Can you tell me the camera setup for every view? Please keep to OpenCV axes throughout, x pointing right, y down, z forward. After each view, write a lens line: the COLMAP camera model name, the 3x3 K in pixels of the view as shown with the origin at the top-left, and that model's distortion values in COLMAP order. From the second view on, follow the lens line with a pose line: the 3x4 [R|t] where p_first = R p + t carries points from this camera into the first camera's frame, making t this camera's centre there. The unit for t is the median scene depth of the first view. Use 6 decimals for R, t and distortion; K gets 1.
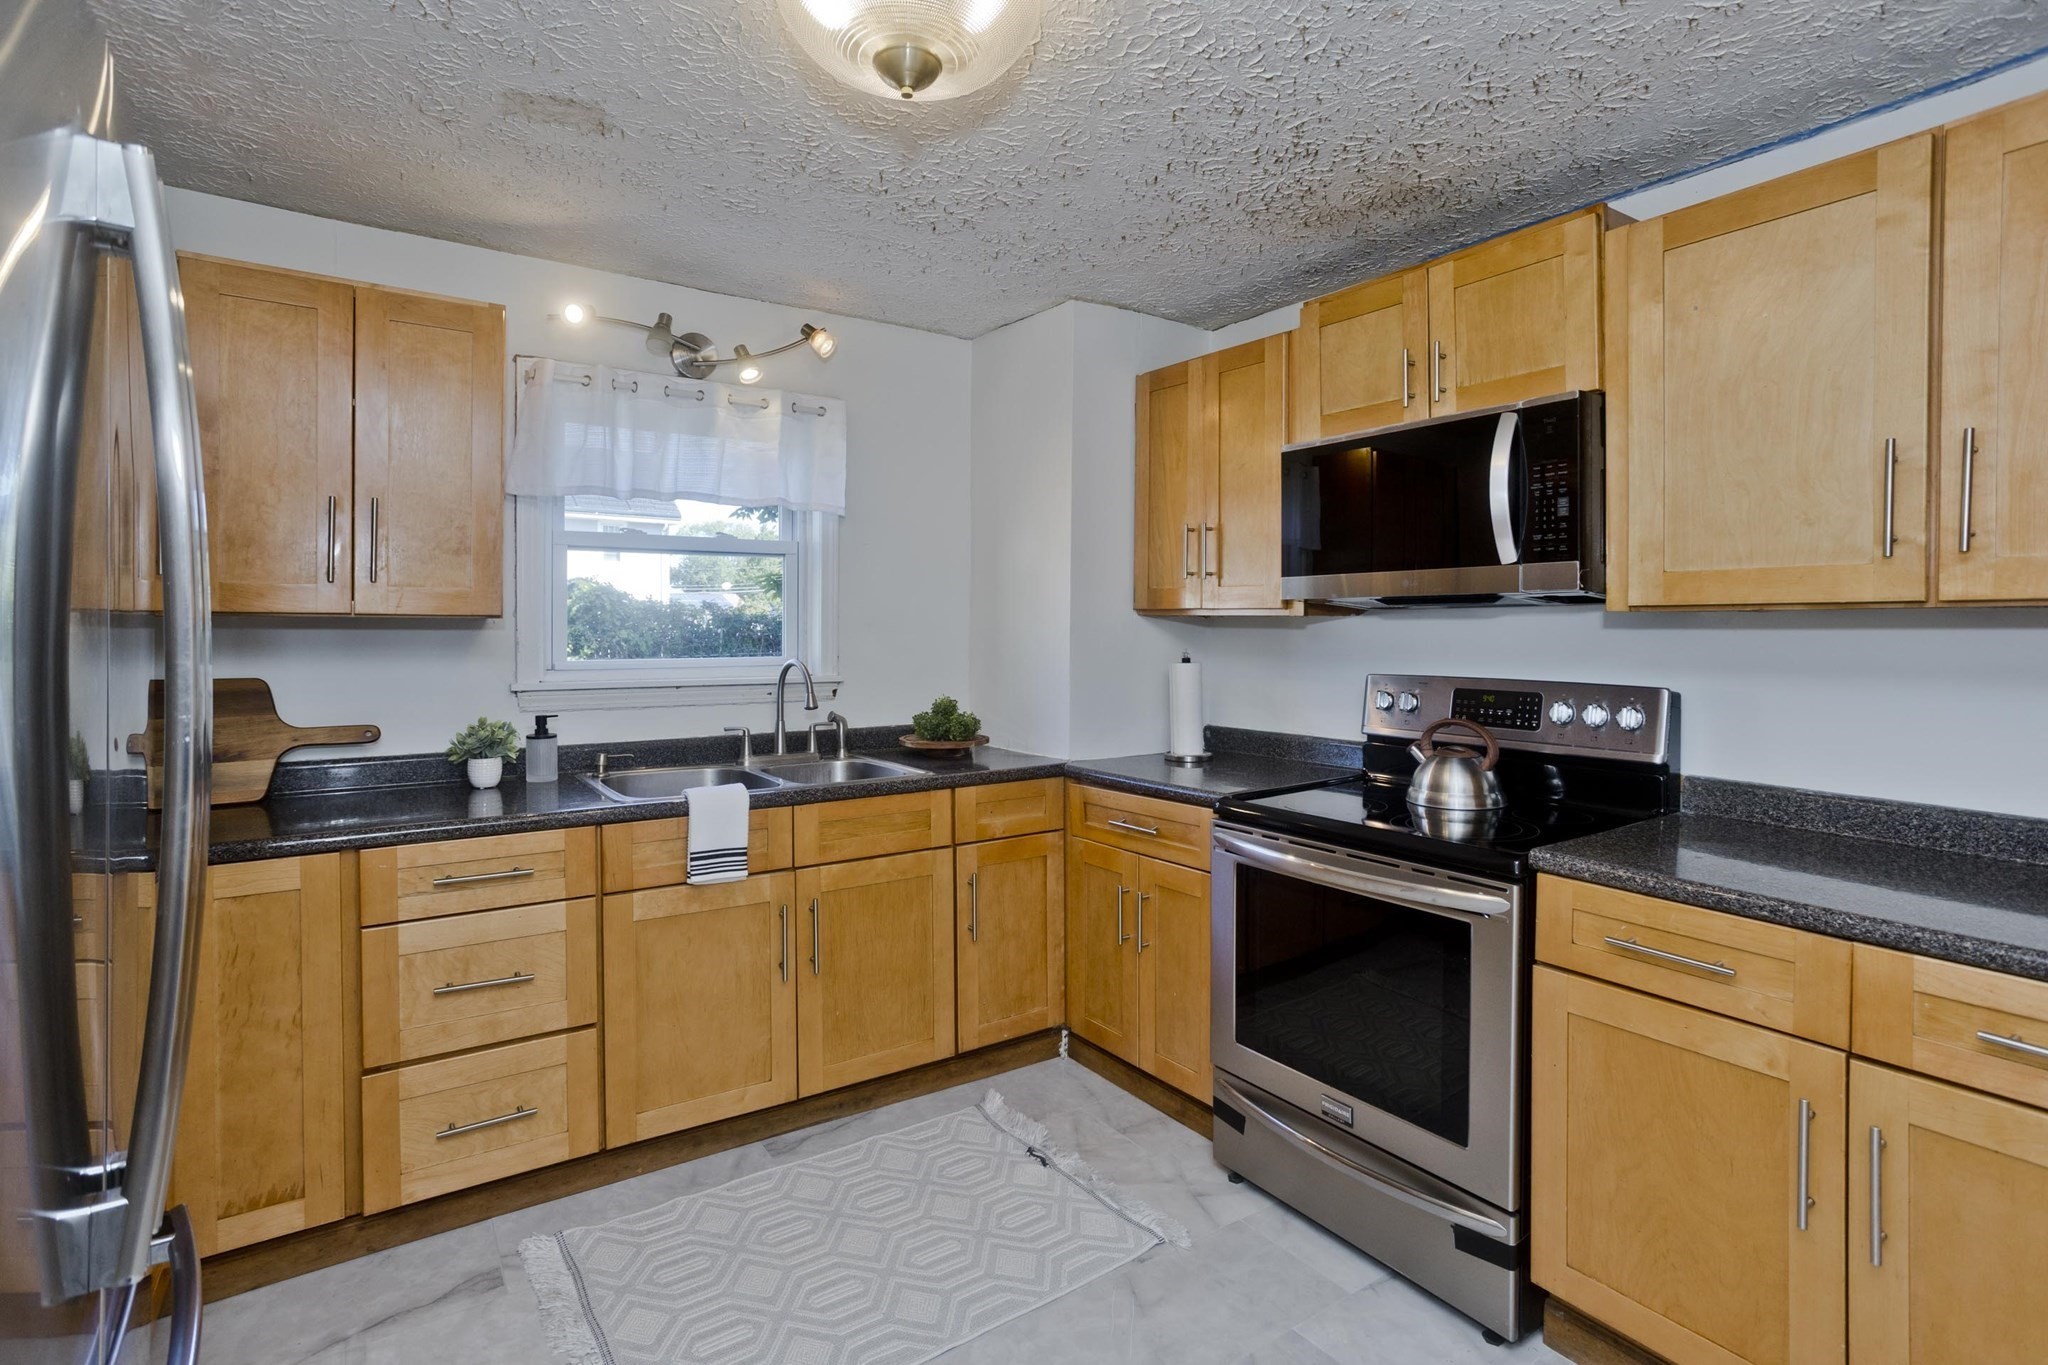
lens RADIAL K [[1013.3, 0, 1072.0], [0, 1013.3, 635.2], [0, 0, 1]] dist [-0.002851, 0.034593]
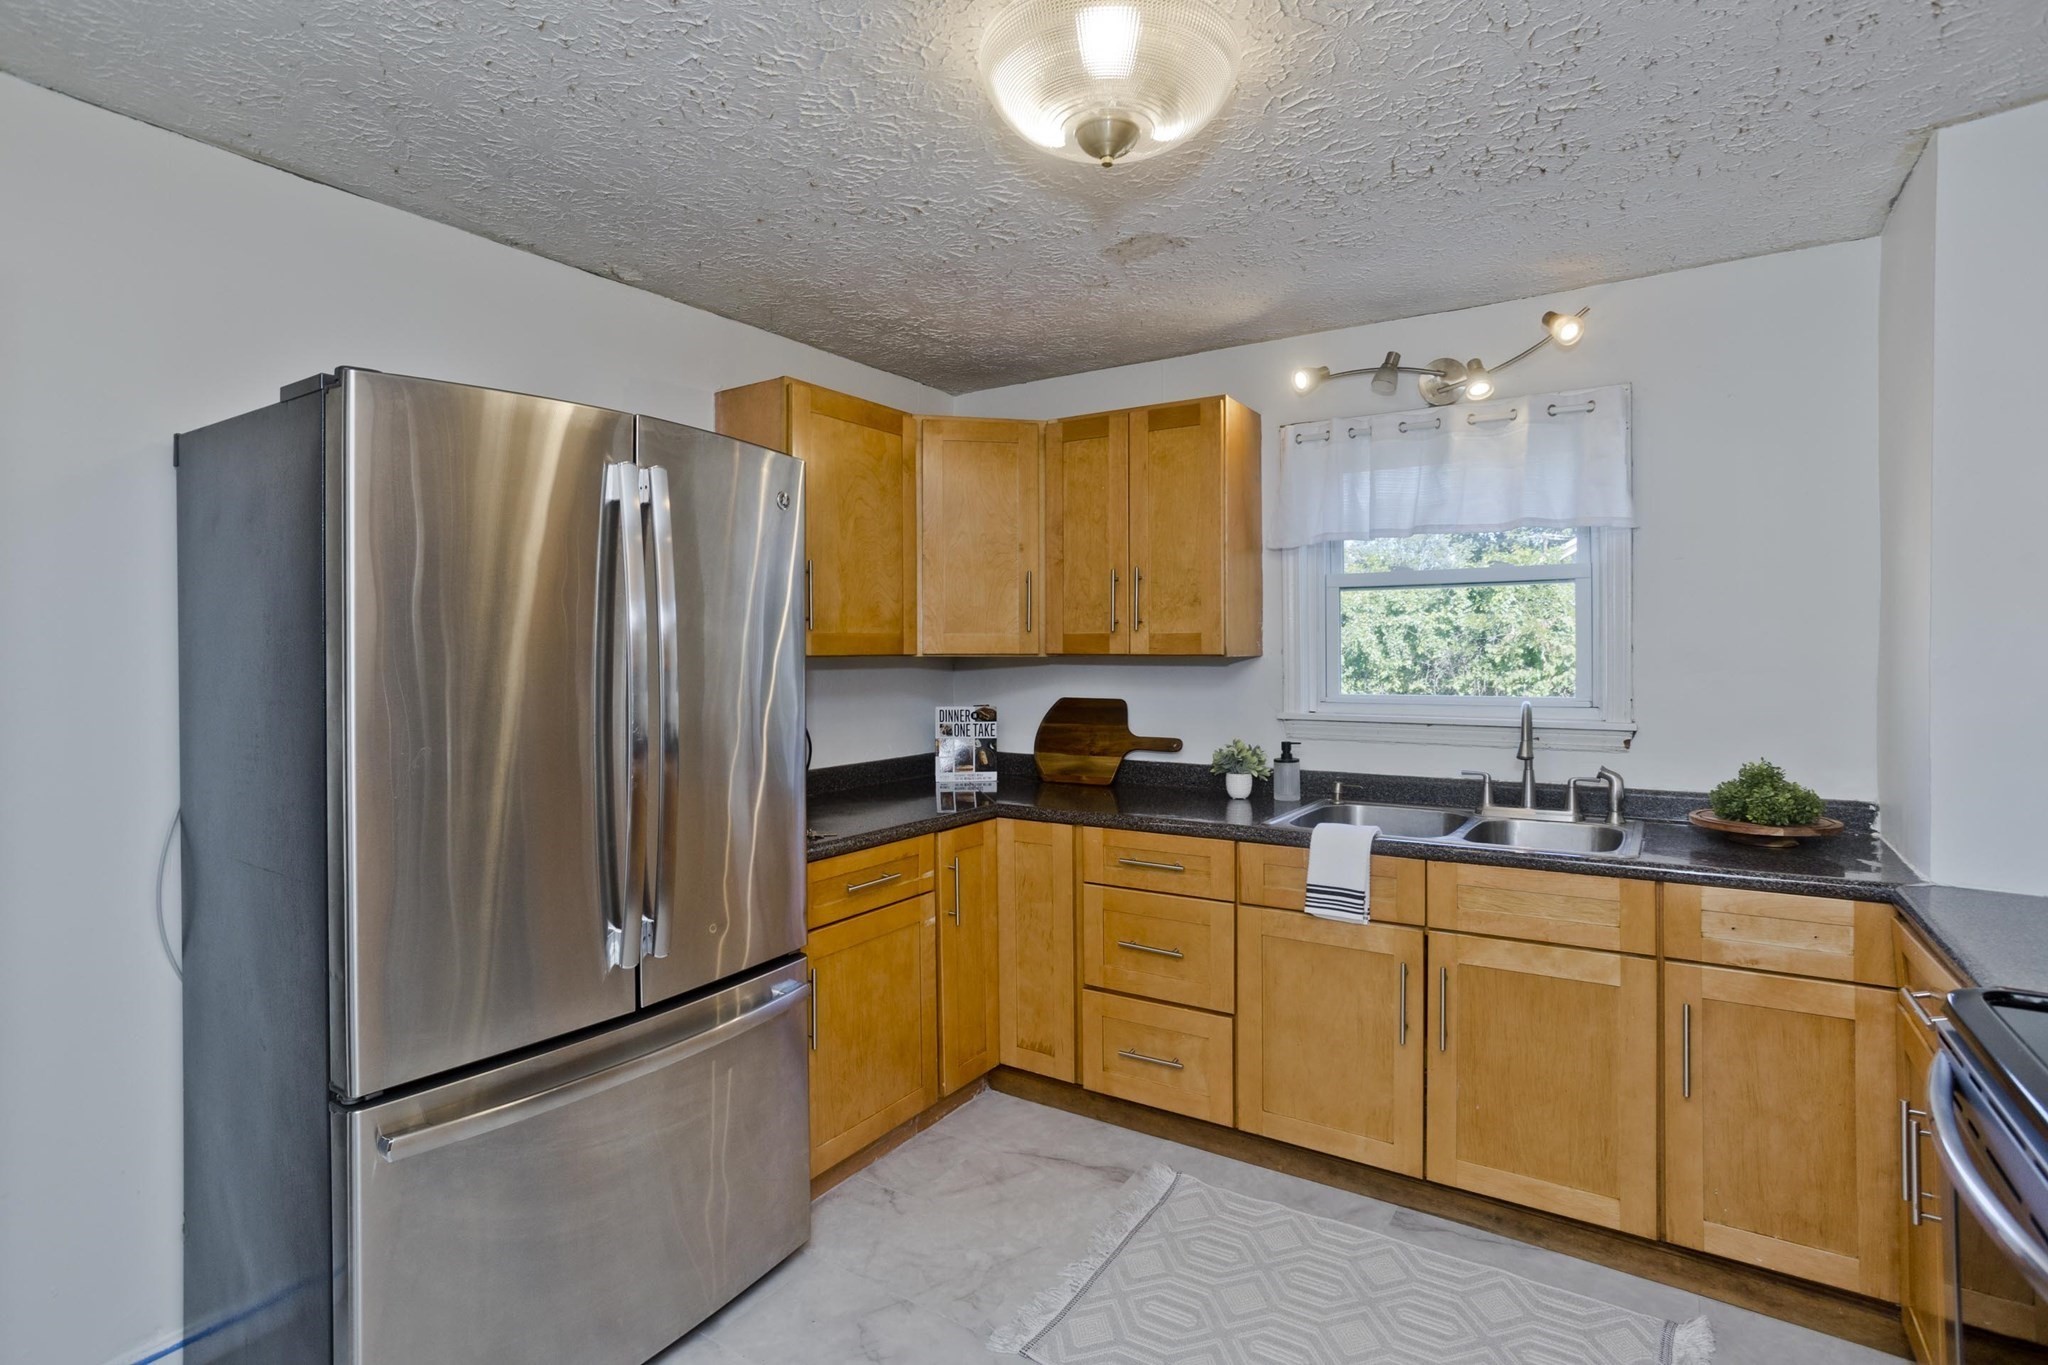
lens RADIAL K [[1048.1, 0, 1028.8], [0, 1048.1, 657.0], [0, 0, 1]] dist [-0.002671, 0.040102]
pose [[0.398779, 0.001605, -0.917046, 0.416562], [-0.003197, 0.999995, 0.000360, -0.014093], [0.917042, 0.002788, 0.398782, 0.261376]]
